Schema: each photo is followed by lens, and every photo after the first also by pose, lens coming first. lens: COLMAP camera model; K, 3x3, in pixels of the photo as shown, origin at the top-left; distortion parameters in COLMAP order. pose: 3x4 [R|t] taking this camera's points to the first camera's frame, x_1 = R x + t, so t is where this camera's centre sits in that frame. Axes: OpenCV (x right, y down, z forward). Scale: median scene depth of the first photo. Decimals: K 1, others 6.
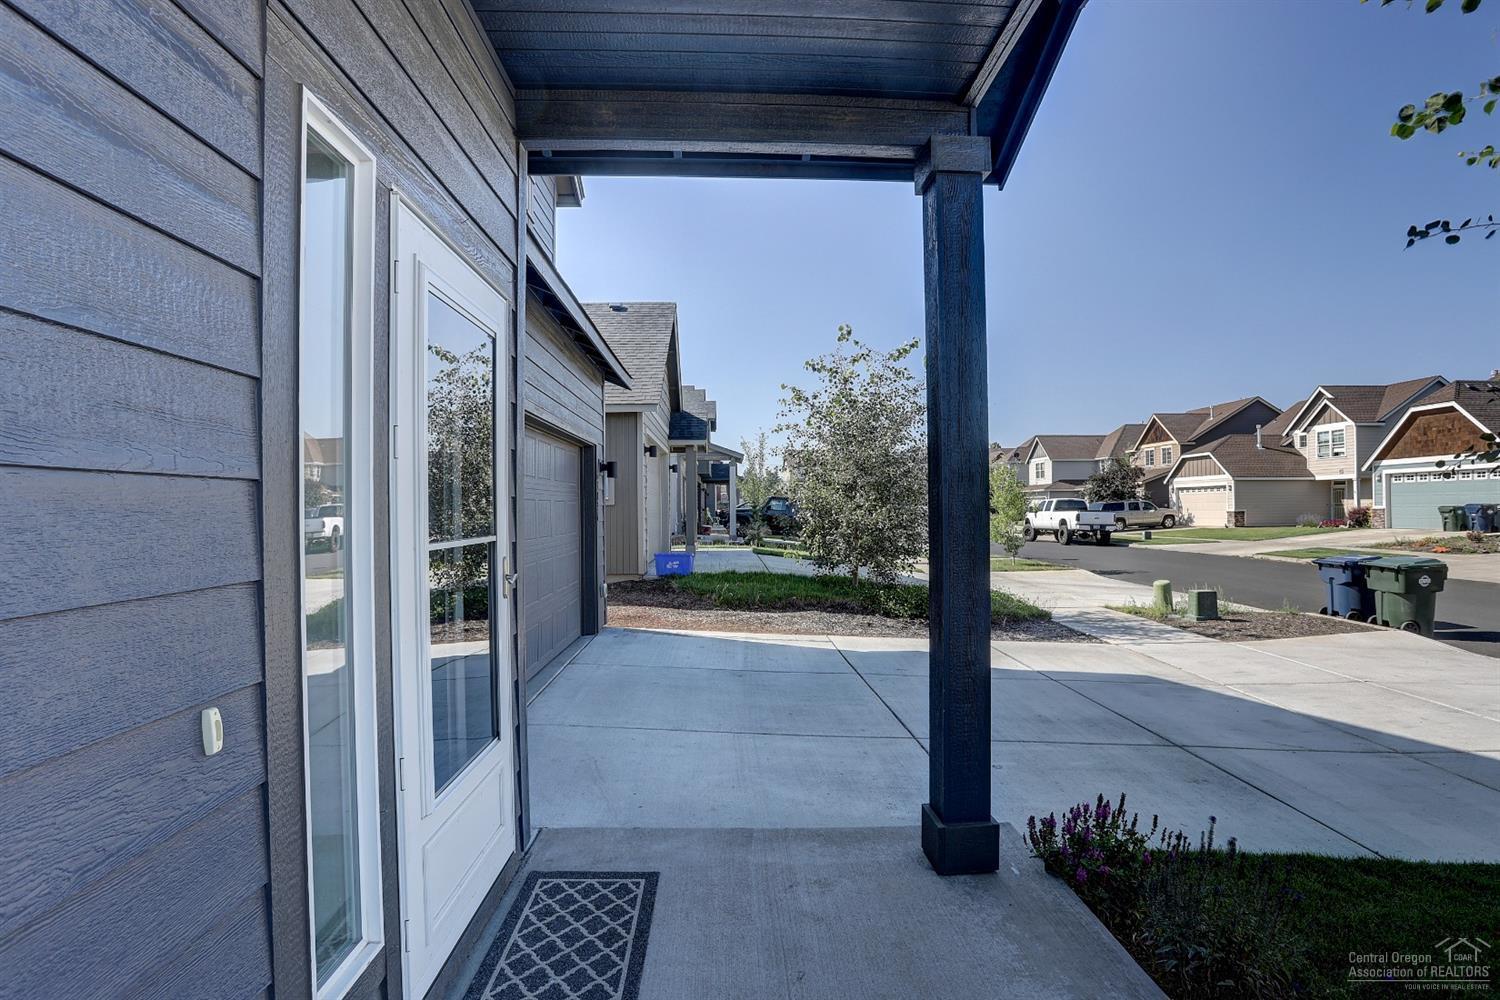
lens RADIAL K [[743.9, 0, 750.0], [0, 743.9, 504.8], [0, 0, 1]] dist [-0.073245, 0.026176]
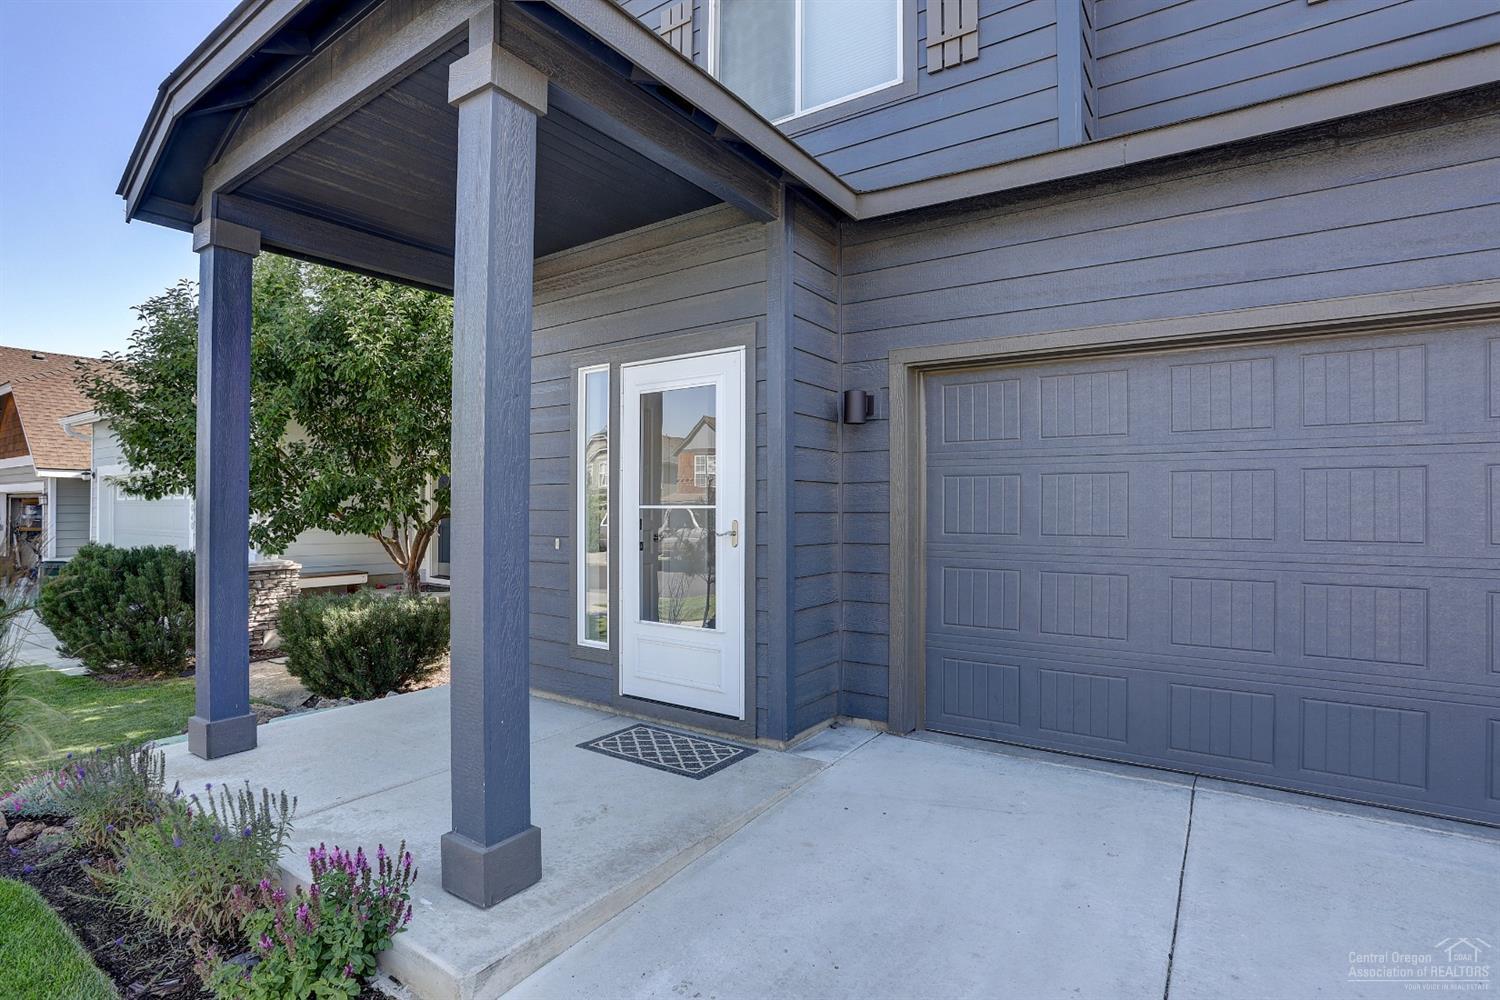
lens RADIAL K [[743.9, 0, 756.9], [0, 743.9, 501.4], [0, 0, 1]] dist [-0.073245, 0.026176]
pose [[-0.597861, -0.001995, -0.801598, 0.871203], [0.004673, 0.999971, -0.005974, 0.041907], [0.801586, -0.007318, -0.597834, 1.943666]]
